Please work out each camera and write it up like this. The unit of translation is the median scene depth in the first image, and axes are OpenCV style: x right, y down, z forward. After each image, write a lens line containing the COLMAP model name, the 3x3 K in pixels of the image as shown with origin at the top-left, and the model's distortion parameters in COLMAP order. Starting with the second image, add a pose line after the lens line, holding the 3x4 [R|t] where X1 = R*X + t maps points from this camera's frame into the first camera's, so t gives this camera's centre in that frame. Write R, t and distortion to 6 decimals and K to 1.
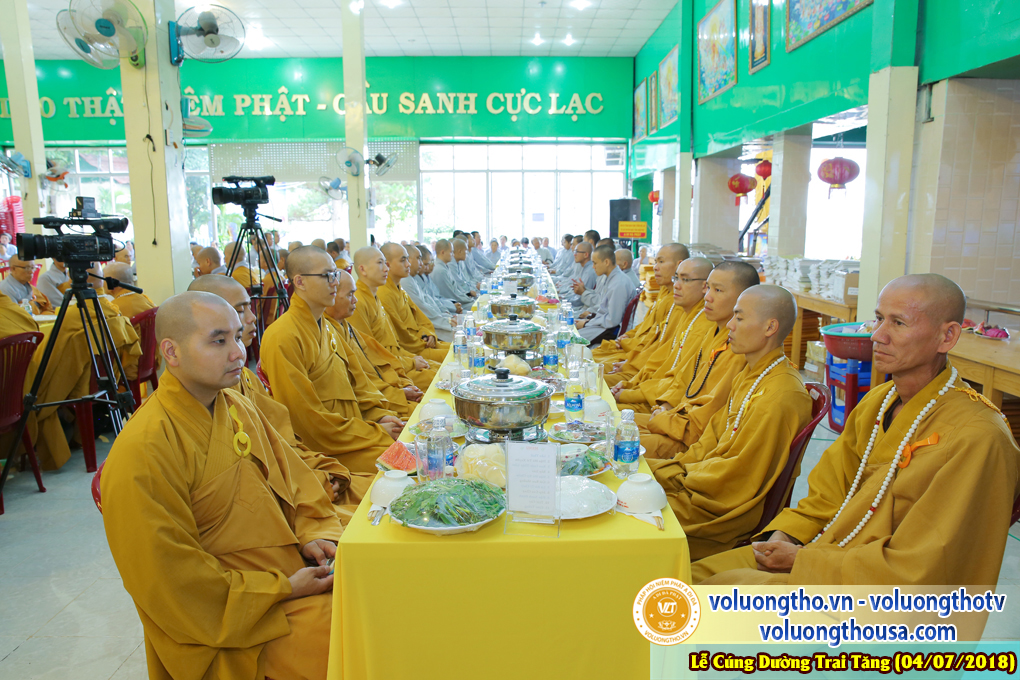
lens RADIAL K [[719.6, 0, 510.9], [0, 719.6, 326.8], [0, 0, 1]] dist [-0.072470, 0.078065]
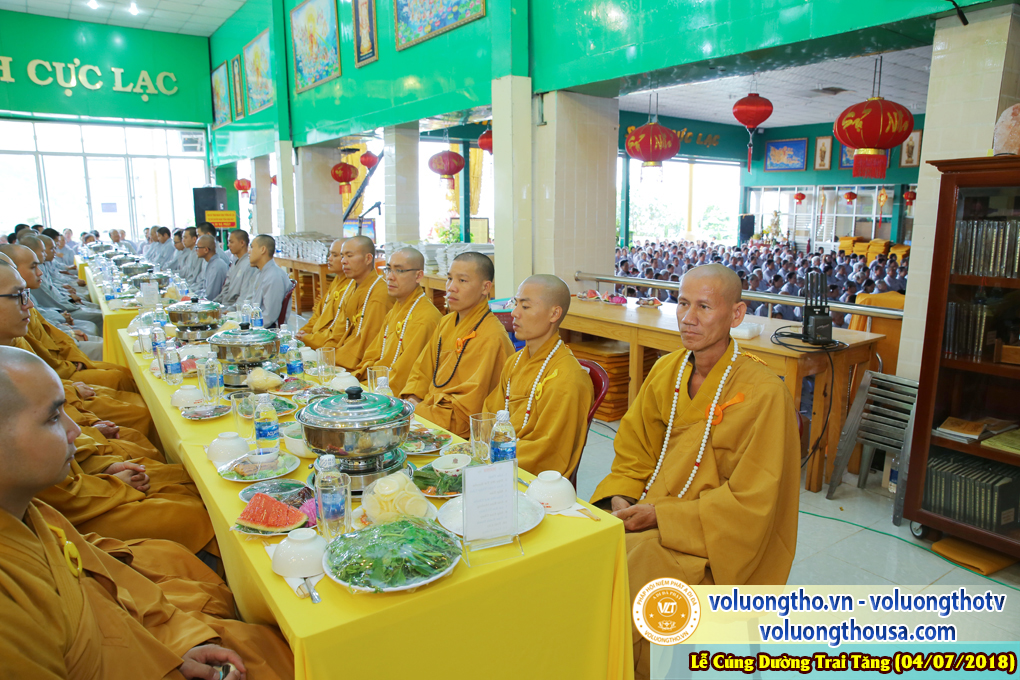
lens RADIAL K [[693.1, 0, 510.0], [0, 693.1, 340.0], [0, 0, 1]] dist [-0.113705, 0.091764]
pose [[0.820455, -0.109009, 0.561222, -0.062689], [0.083879, 0.993983, 0.070443, -0.008575], [-0.565524, -0.010721, 0.824662, 0.038422]]
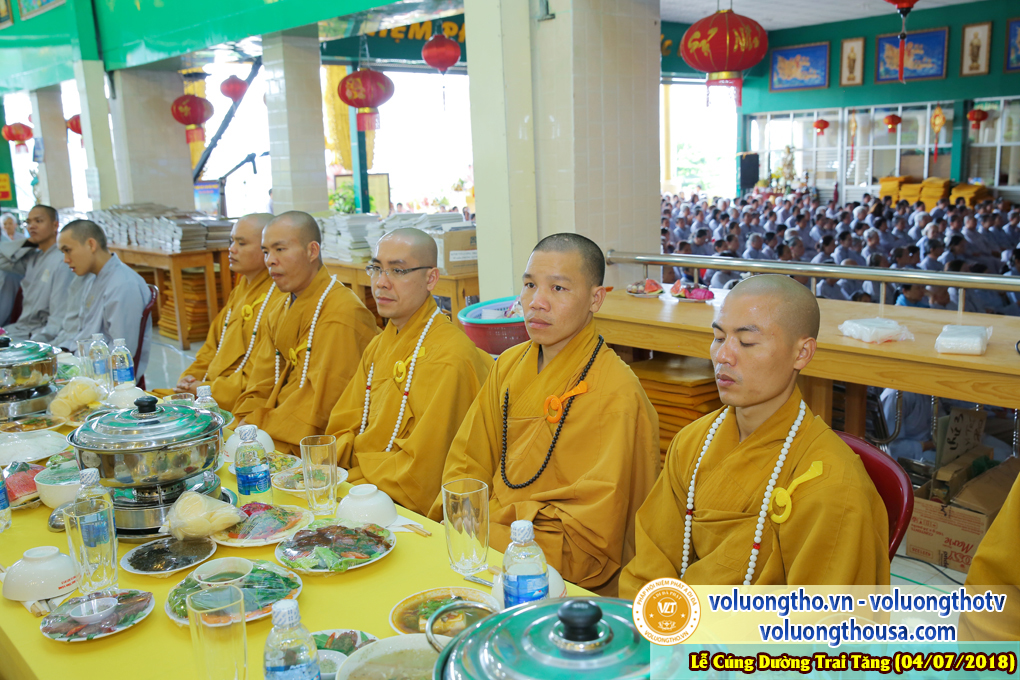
lens RADIAL K [[943.8, 0, 506.5], [0, 943.8, 338.2], [0, 0, 1]] dist [-0.003310, 0.016672]
pose [[0.748361, -0.154167, 0.645126, -0.060461], [0.132187, 0.987768, 0.082709, -0.021985], [-0.649986, 0.023381, 0.759587, 0.132273]]
